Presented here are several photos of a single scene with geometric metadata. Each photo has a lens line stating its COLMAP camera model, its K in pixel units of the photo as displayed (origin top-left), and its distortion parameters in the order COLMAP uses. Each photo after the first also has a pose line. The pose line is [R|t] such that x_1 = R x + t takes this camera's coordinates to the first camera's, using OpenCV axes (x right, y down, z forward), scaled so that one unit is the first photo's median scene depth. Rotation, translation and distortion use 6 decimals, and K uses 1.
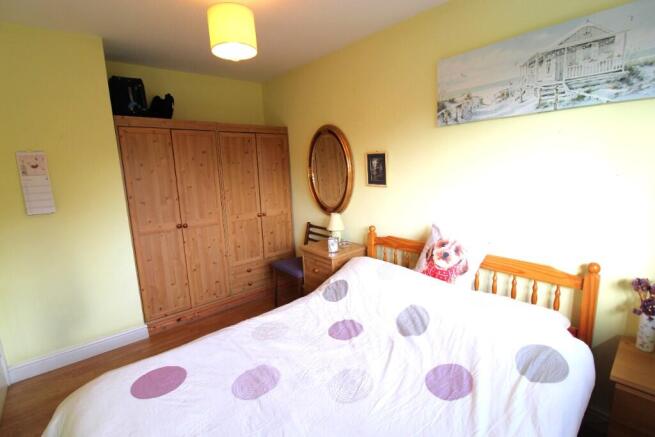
lens RADIAL K [[303.6, 0, 330.9], [0, 303.6, 214.0], [0, 0, 1]] dist [0.001102, -0.012019]
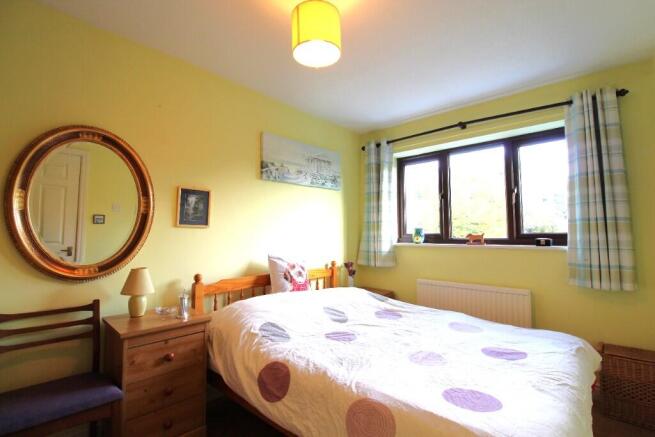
lens RADIAL K [[303.6, 0, 330.9], [0, 303.6, 214.0], [0, 0, 1]] dist [0.001102, -0.012019]
pose [[-0.122290, 0.098683, 0.987576, -0.989149], [0.164181, 0.983347, -0.077930, 0.003319], [-0.978821, 0.152611, -0.136456, 0.972789]]
